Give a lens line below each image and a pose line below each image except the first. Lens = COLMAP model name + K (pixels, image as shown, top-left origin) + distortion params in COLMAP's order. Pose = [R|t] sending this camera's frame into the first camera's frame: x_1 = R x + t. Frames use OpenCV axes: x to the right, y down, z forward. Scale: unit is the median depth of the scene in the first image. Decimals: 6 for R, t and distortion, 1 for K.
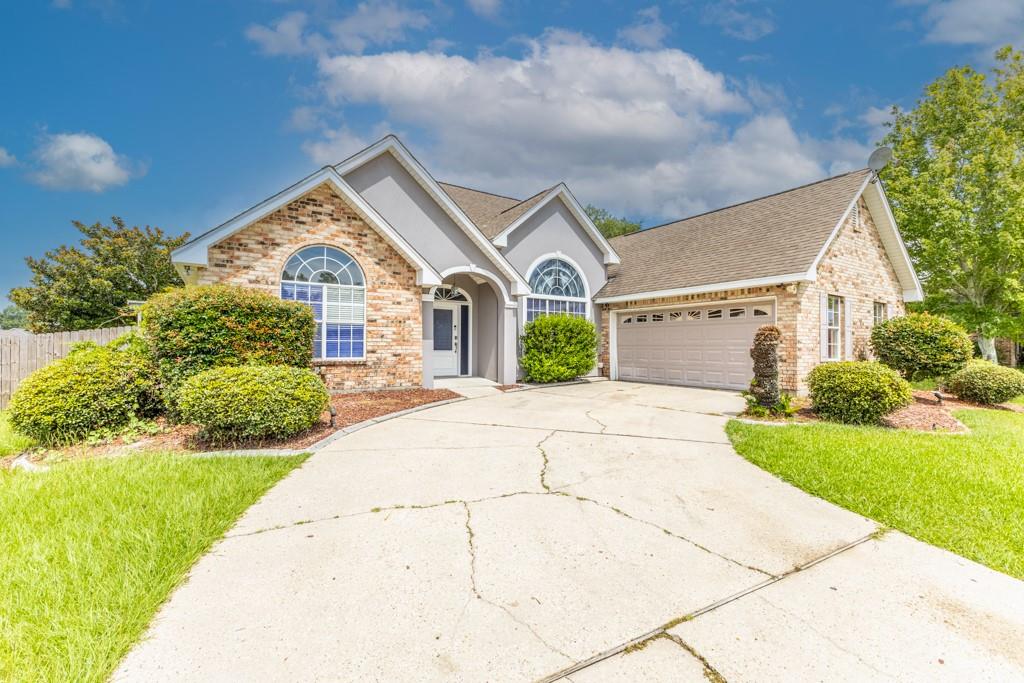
lens RADIAL K [[441.2, 0, 514.0], [0, 441.2, 342.9], [0, 0, 1]] dist [0.013317, -0.004673]
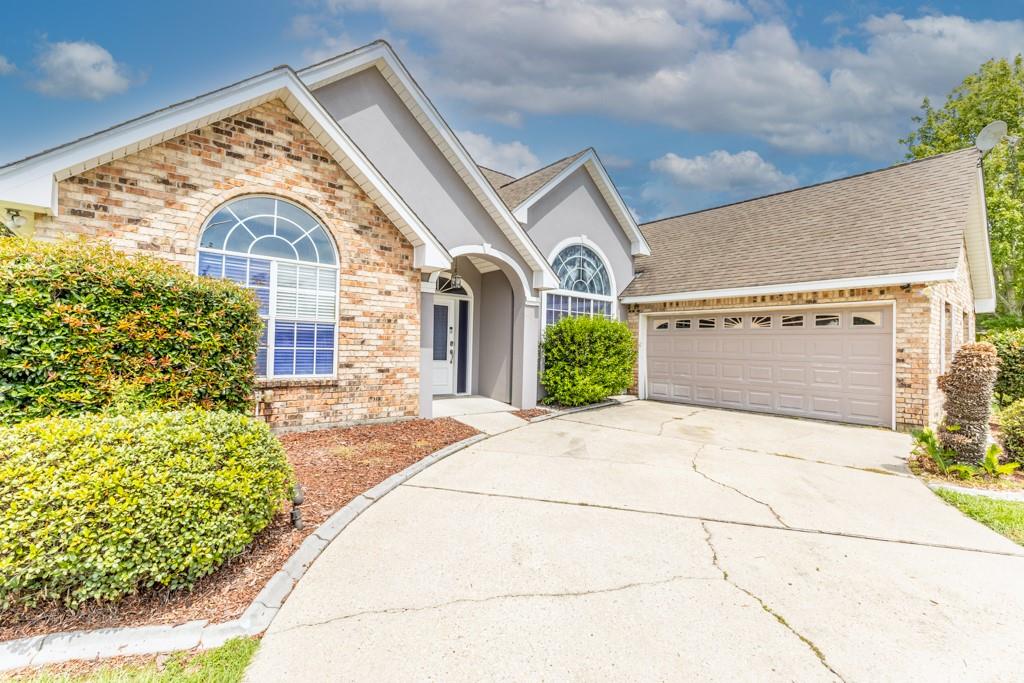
lens RADIAL K [[441.2, 0, 509.7], [0, 441.2, 342.2], [0, 0, 1]] dist [0.013317, -0.004673]
pose [[0.993091, 0.020897, 0.115467, -0.158538], [-0.020701, 0.999782, -0.002895, -0.017941], [-0.115502, 0.000485, 0.993307, 0.322485]]
